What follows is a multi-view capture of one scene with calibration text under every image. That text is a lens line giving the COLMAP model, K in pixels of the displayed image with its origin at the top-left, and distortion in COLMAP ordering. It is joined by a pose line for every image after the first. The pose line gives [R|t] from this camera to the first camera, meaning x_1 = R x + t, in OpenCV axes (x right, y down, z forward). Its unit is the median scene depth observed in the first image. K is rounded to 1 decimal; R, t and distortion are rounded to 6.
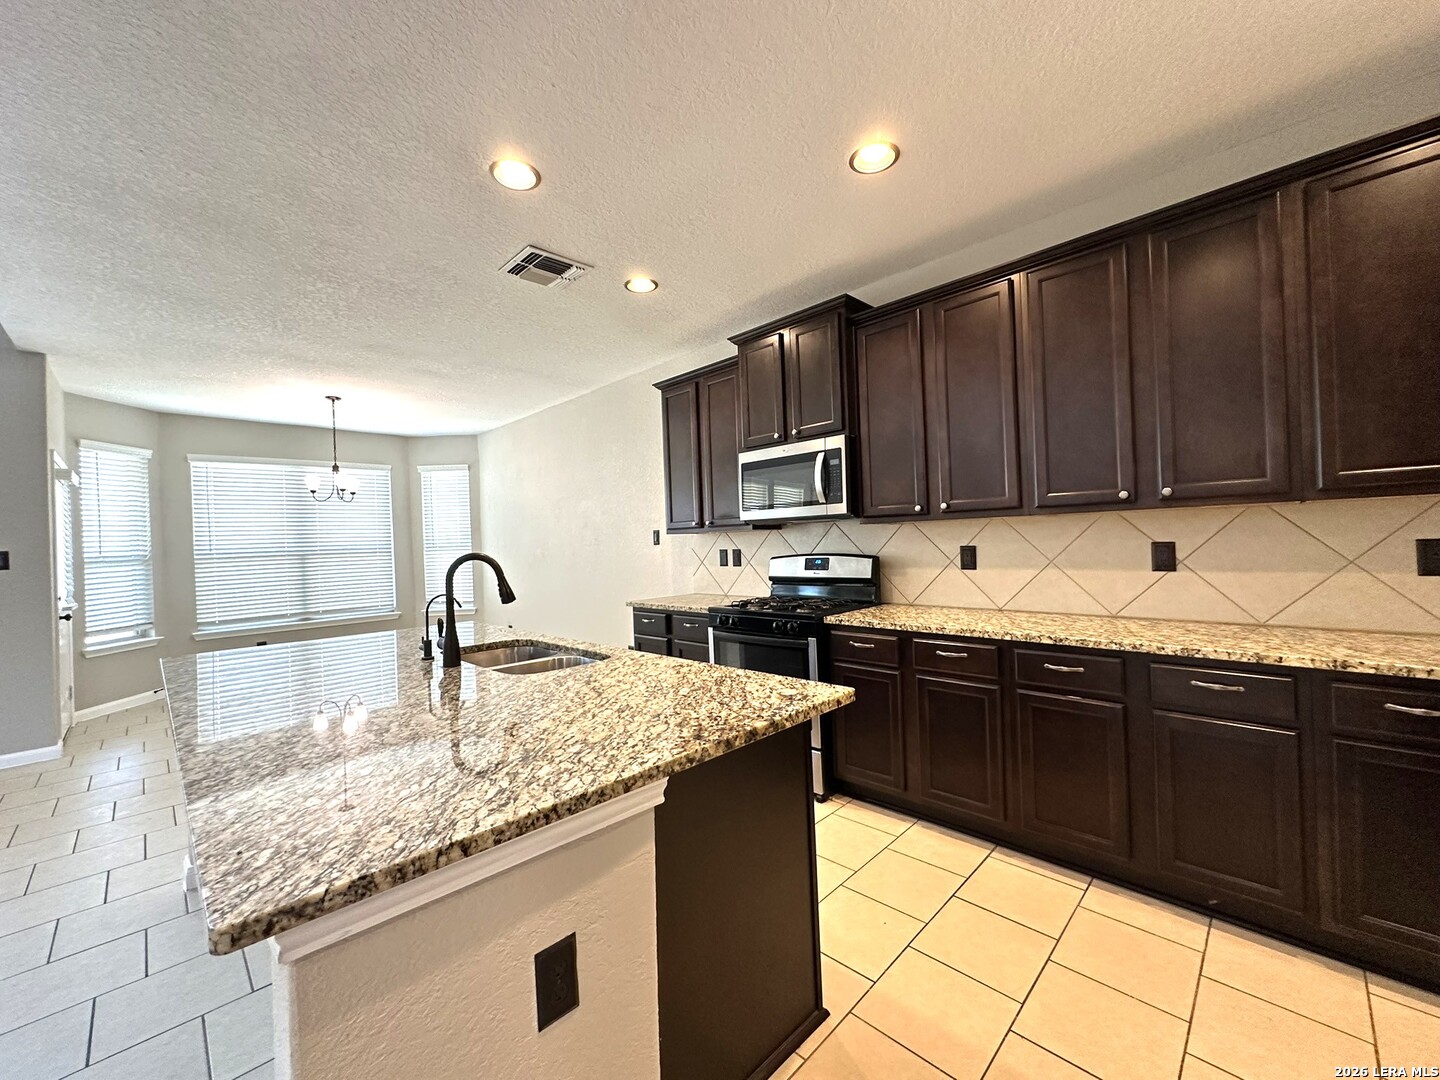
lens RADIAL K [[580.4, 0, 720.0], [0, 580.4, 540.0], [0, 0, 1]] dist [0.001102, -0.000109]
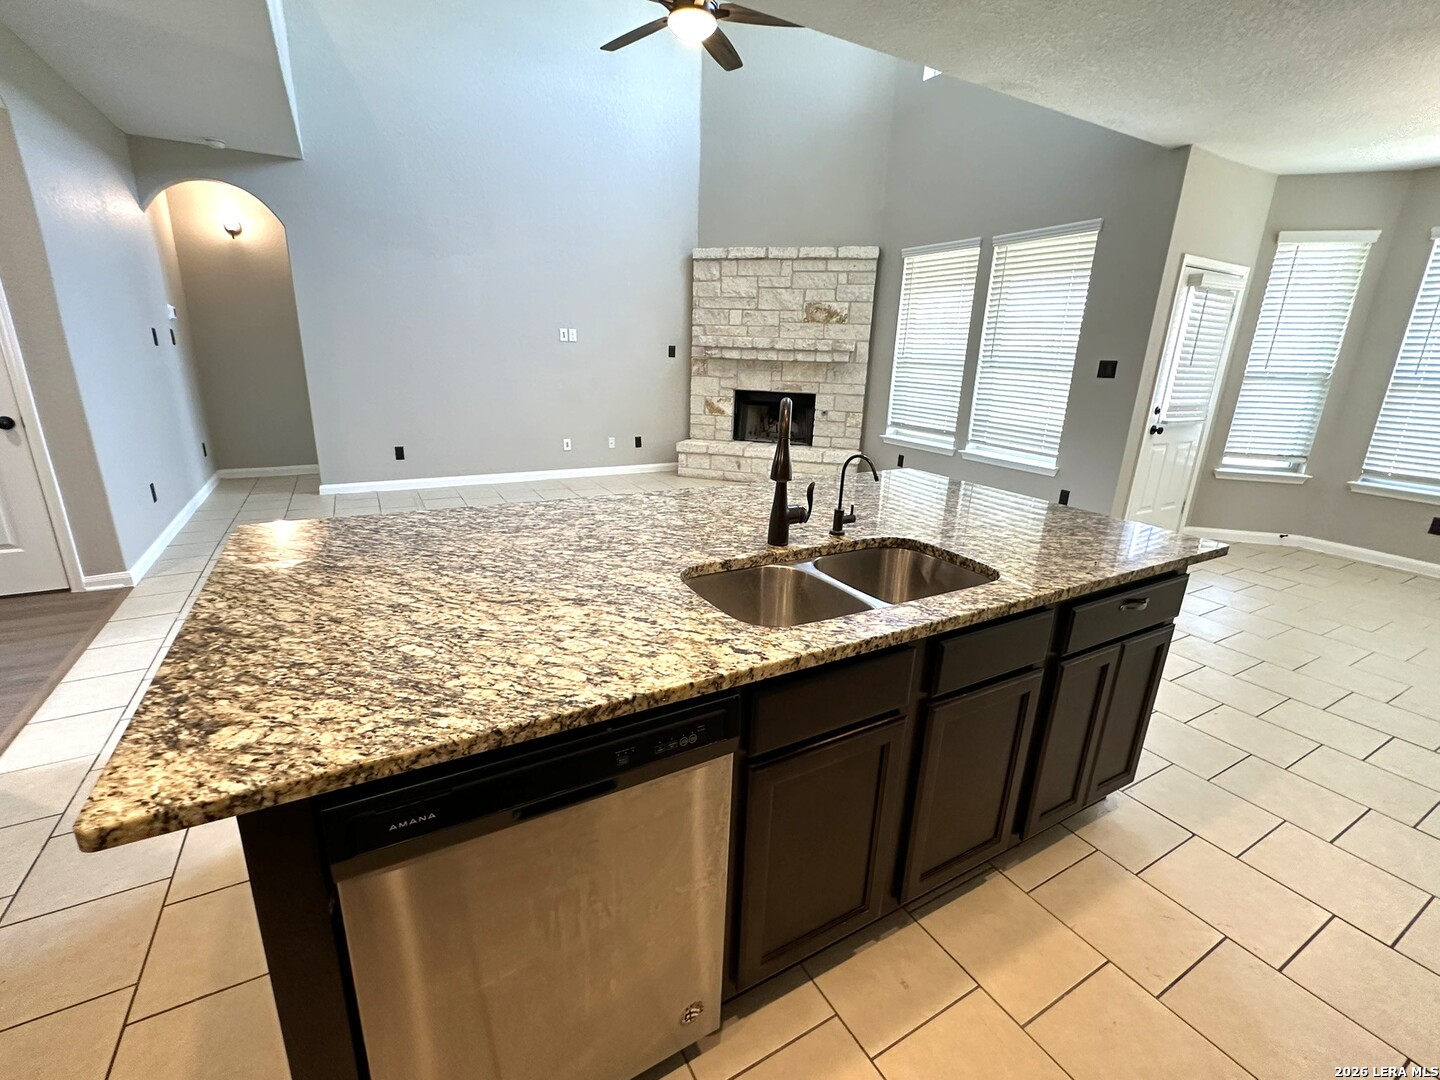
lens RADIAL K [[636.2, 0, 720.0], [0, 636.2, 540.0], [0, 0, 1]] dist [-0.000915, 0.000014]
pose [[-0.269129, 0.305237, -0.913455, 0.237088], [-0.020564, 0.946411, 0.322308, -0.042499], [0.962885, 0.105527, -0.248430, 0.796153]]
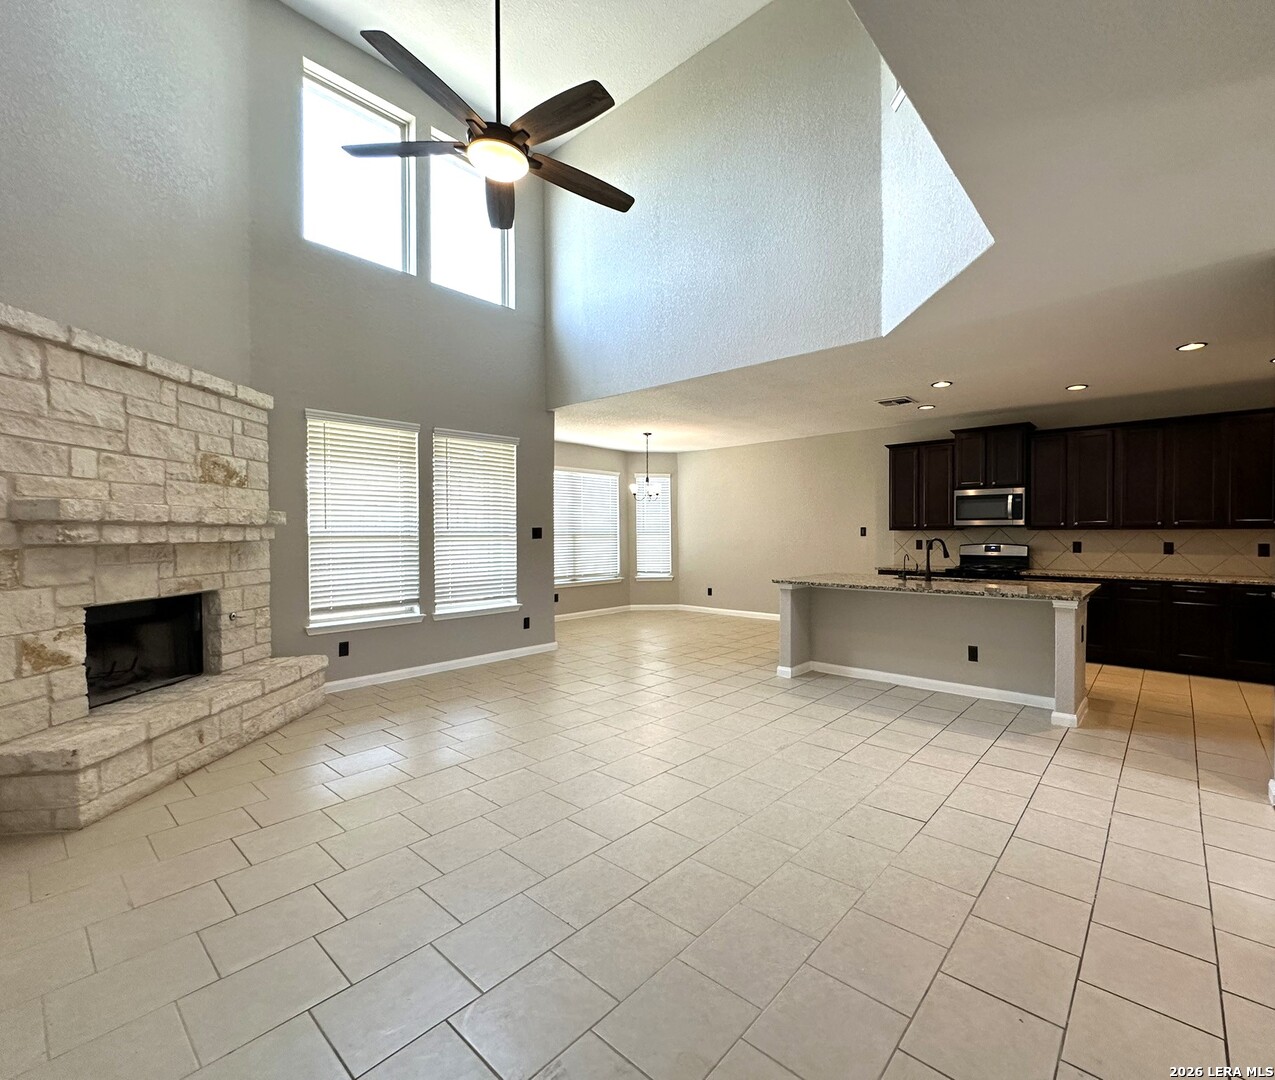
lens RADIAL K [[569.6, 0, 732.1], [0, 569.6, 539.8], [0, 0, 1]] dist [0.000832, 0.000377]
pose [[0.991919, 0.031531, 0.122890, -1.115175], [-0.033145, 0.999389, 0.011114, 0.022001], [-0.122464, -0.015098, 0.992358, -0.953464]]
